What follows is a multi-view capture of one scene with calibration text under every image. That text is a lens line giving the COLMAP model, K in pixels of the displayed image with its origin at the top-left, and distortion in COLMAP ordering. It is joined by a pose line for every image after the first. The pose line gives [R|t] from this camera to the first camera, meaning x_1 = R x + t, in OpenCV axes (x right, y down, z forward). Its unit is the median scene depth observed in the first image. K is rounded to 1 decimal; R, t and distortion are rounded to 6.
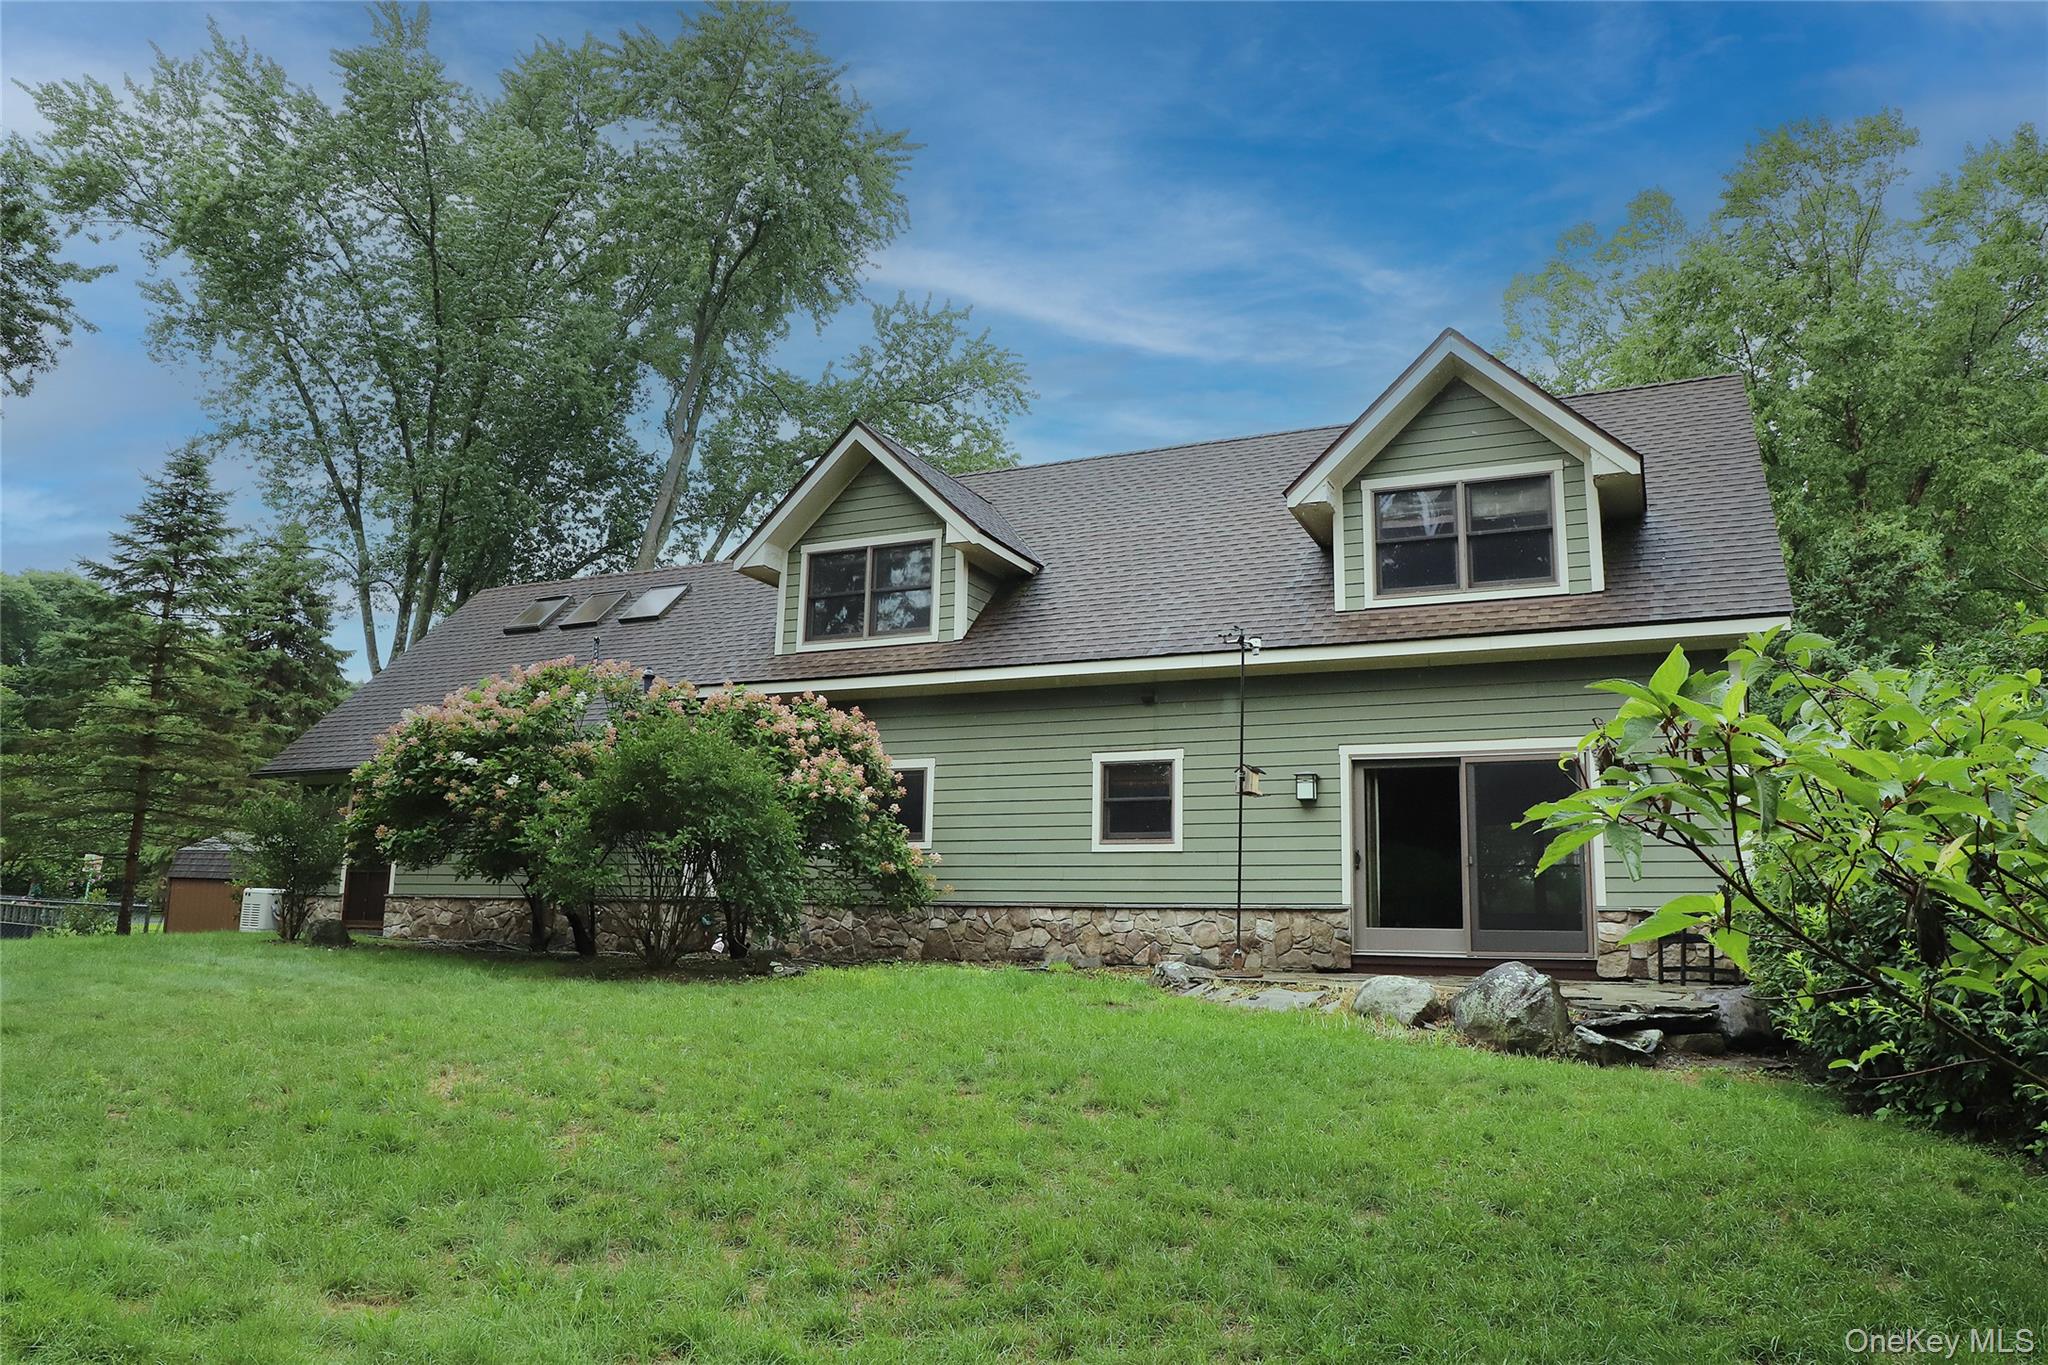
lens RADIAL K [[1407.4, 0, 1043.1], [0, 1407.4, 681.6], [0, 0, 1]] dist [-0.071787, 0.037873]
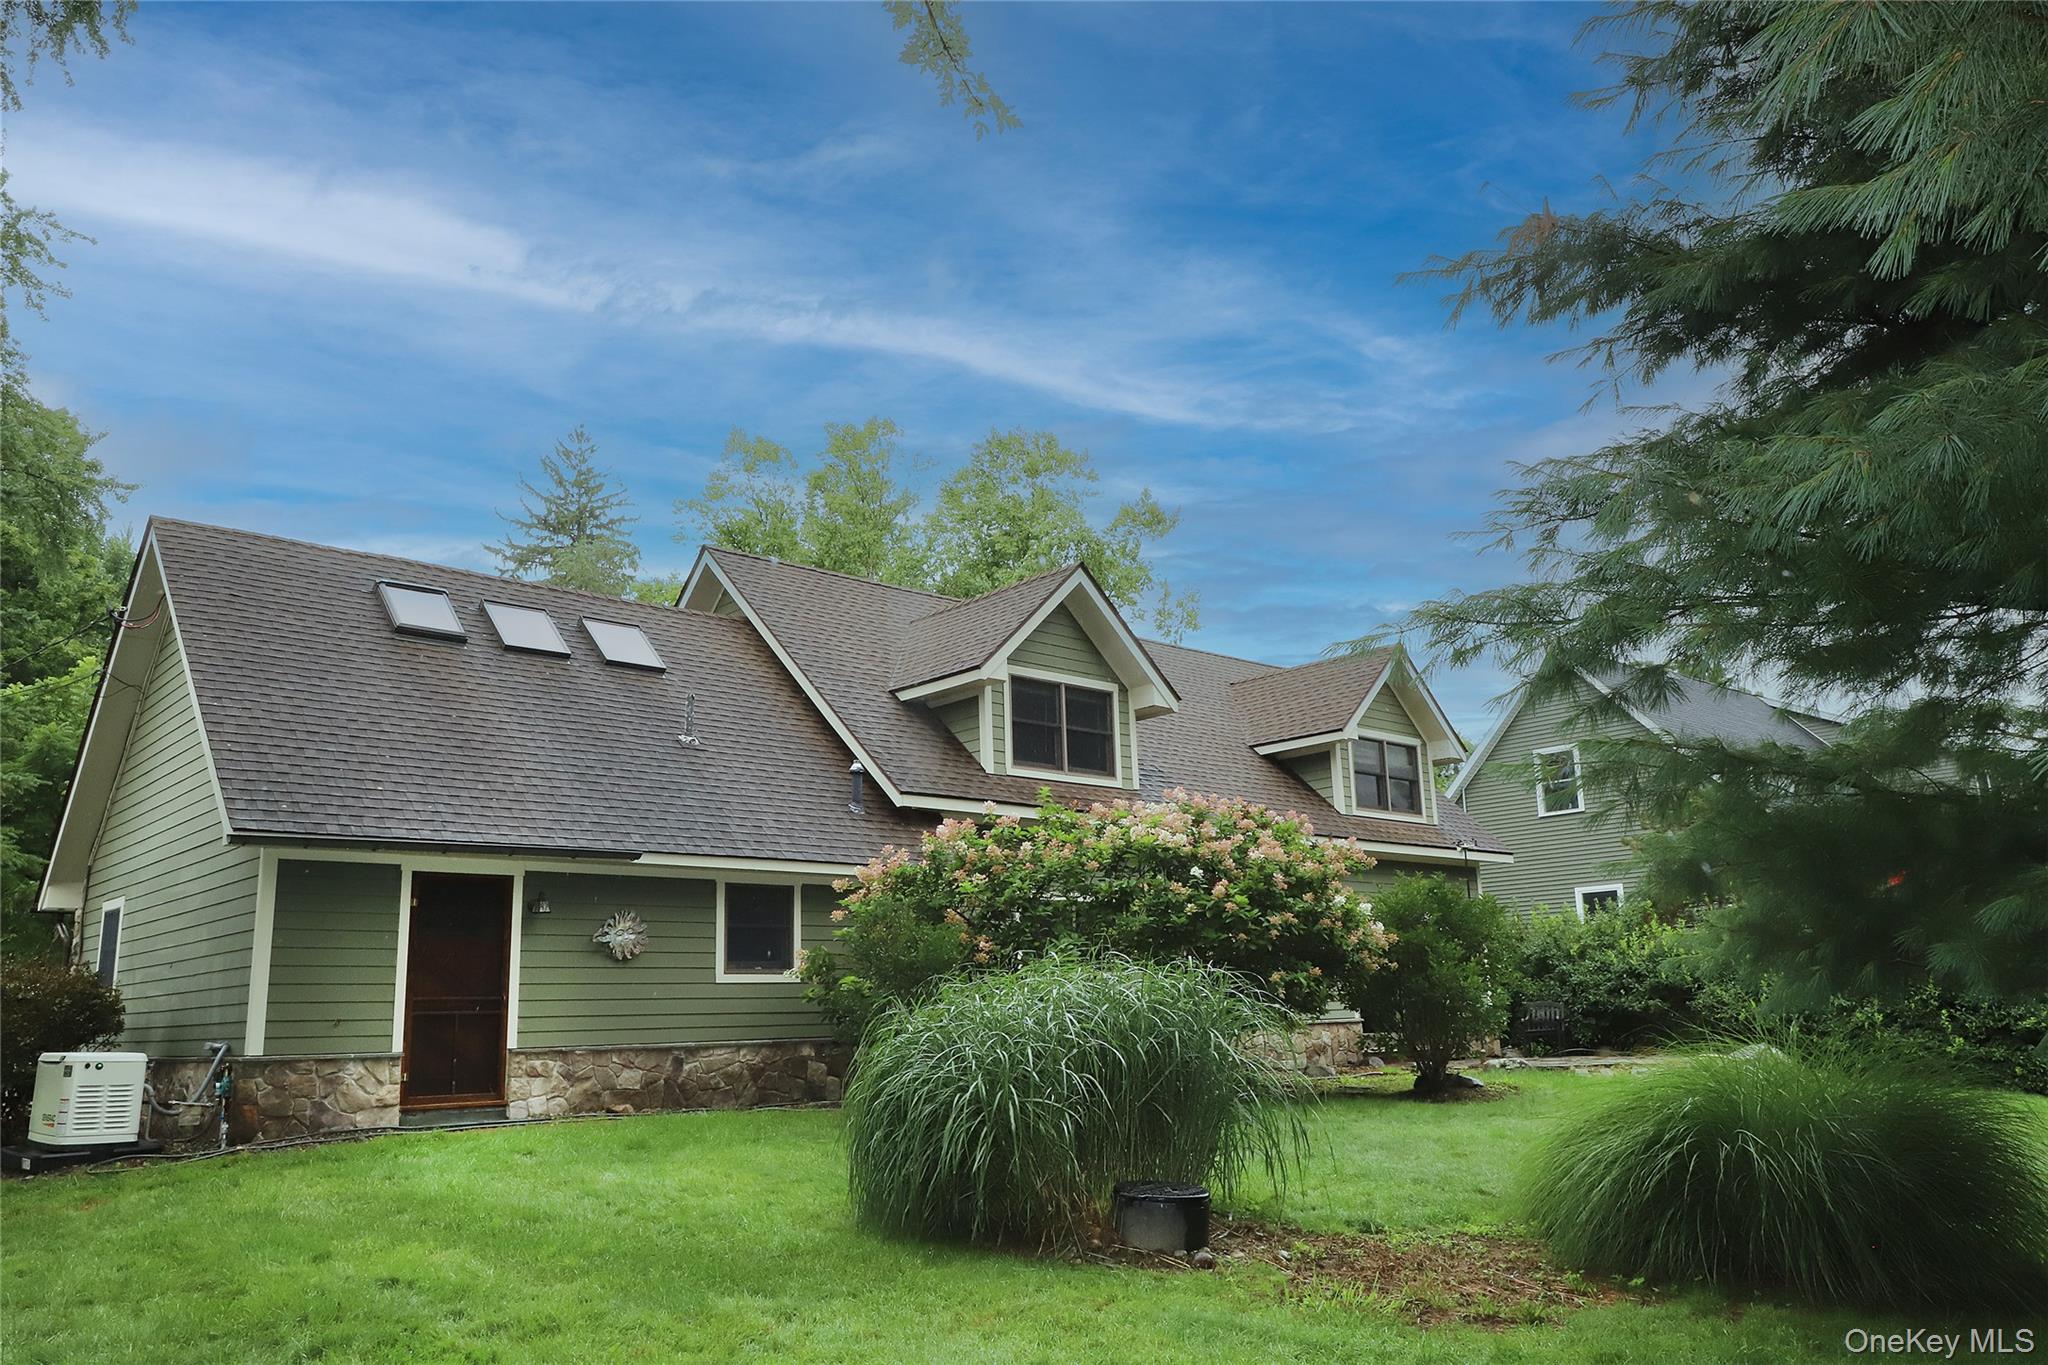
lens RADIAL K [[1569.2, 0, 1024.0], [0, 1569.2, 682.5], [0, 0, 1]] dist [-0.003033, -0.001686]
pose [[0.370819, 0.177205, 0.911642, -1.116119], [-0.111033, 0.983046, -0.145921, 0.070634], [-0.922044, -0.047112, 0.384207, 0.542573]]
